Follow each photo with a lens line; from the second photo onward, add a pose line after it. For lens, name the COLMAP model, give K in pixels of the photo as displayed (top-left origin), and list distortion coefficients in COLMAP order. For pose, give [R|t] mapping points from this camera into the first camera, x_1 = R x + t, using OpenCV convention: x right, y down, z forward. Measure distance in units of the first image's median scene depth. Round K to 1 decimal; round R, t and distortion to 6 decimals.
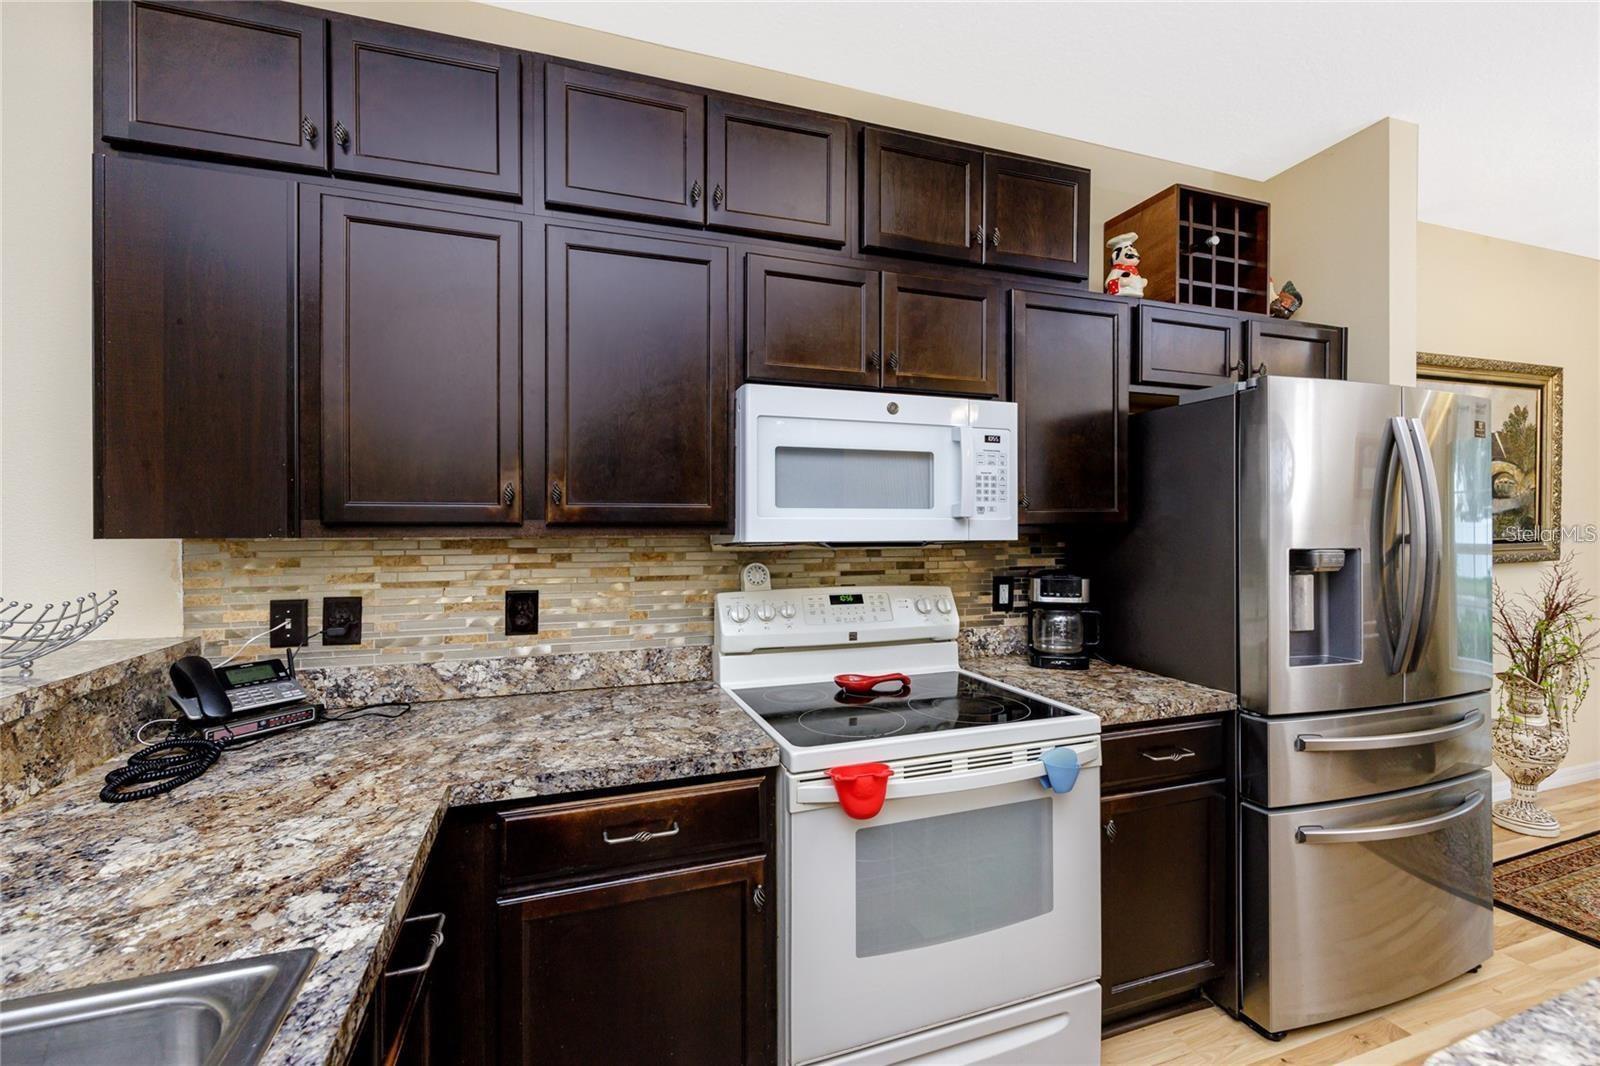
lens RADIAL K [[636.2, 0, 801.2], [0, 636.2, 519.0], [0, 0, 1]] dist [-0.000576, -0.000411]
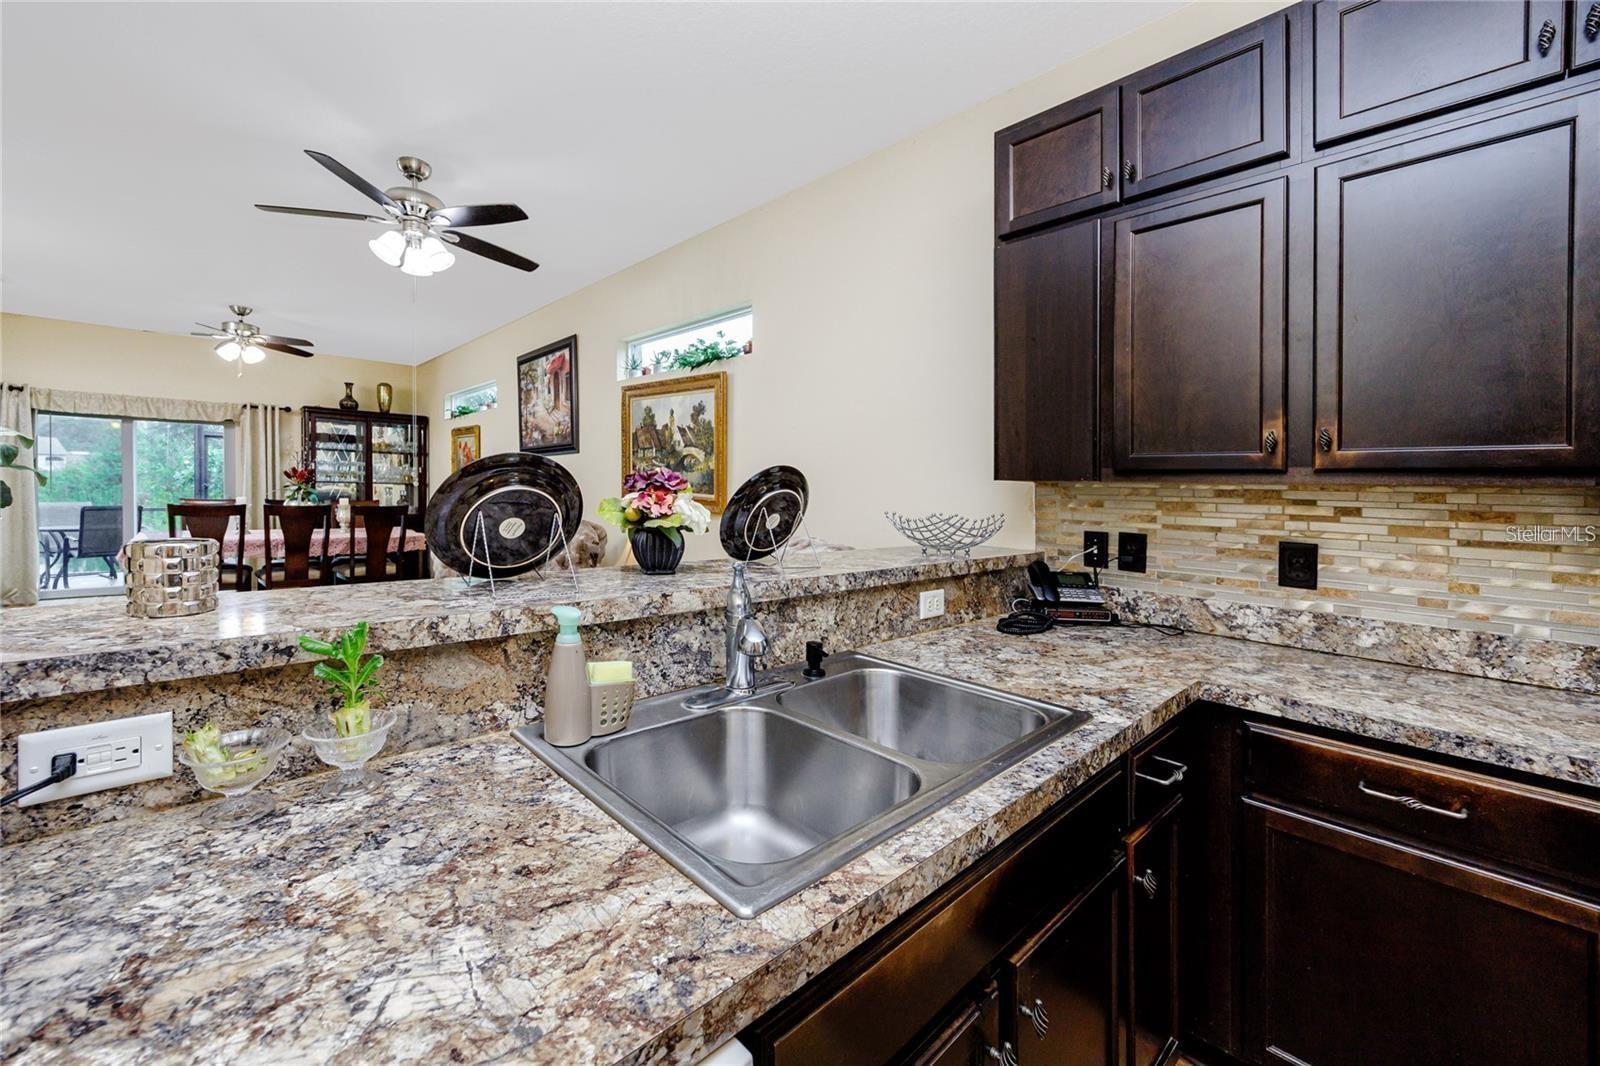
lens RADIAL K [[636.2, 0, 812.3], [0, 636.2, 475.4], [0, 0, 1]] dist [-0.000576, -0.000411]
pose [[0.443038, -0.003759, -0.896495, 0.142370], [-0.006891, 0.999947, -0.007598, 0.028352], [0.896476, 0.009544, 0.442989, -0.138750]]
